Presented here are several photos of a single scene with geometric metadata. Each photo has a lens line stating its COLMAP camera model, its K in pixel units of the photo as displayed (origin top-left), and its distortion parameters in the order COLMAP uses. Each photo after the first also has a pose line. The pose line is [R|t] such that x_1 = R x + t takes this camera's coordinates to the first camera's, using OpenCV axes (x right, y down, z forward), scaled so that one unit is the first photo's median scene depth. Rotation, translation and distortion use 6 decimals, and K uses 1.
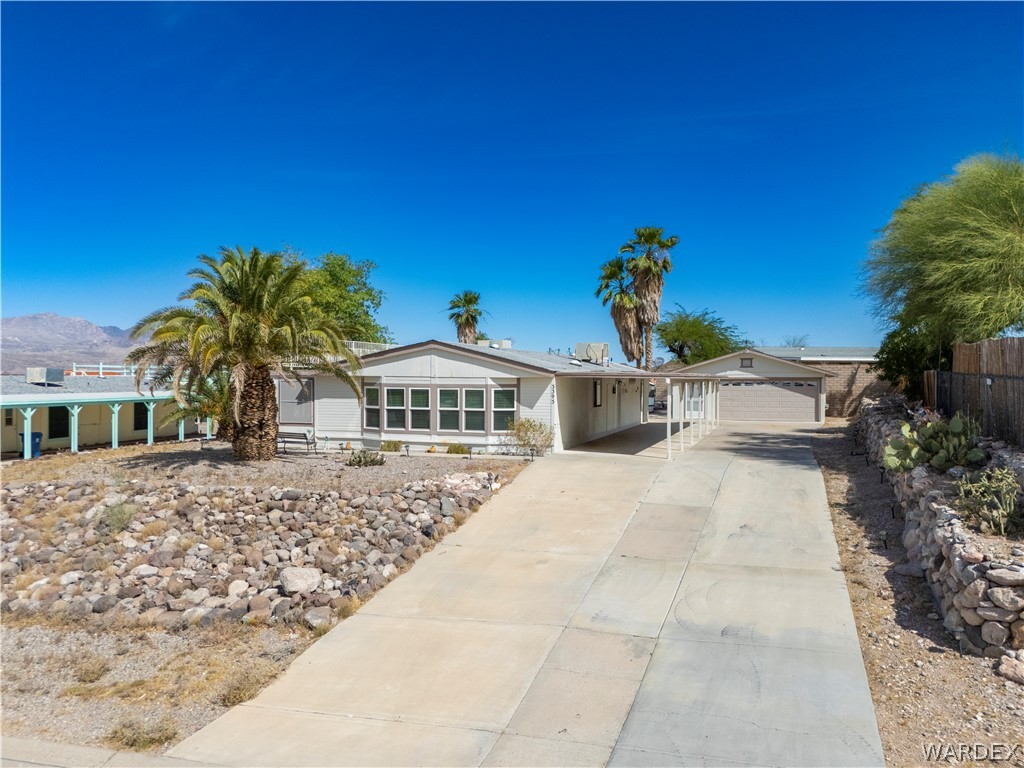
lens RADIAL K [[821.8, 0, 512.0], [0, 821.8, 384.0], [0, 0, 1]] dist [0.072103, -0.076775]
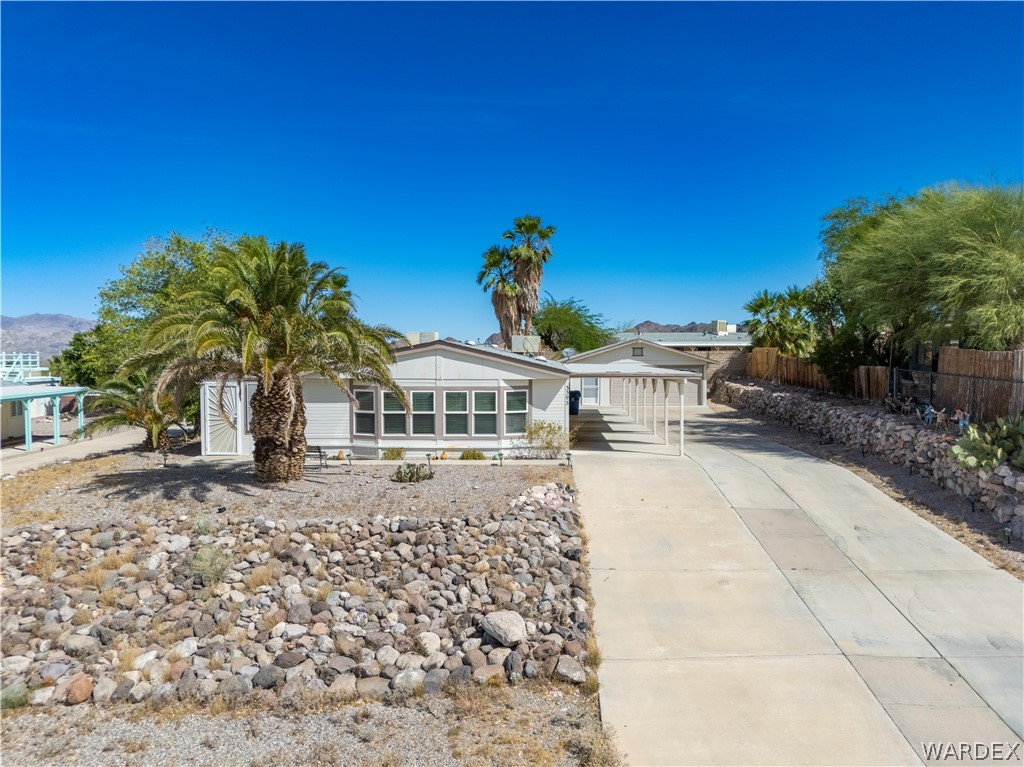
lens RADIAL K [[805.4, 0, 528.8], [0, 805.4, 384.9], [0, 0, 1]] dist [0.067932, -0.071328]
pose [[0.954505, -0.018379, 0.297628, -0.278852], [0.008885, 0.999408, 0.033222, -0.032442], [-0.298063, -0.029066, 0.954104, 0.086524]]
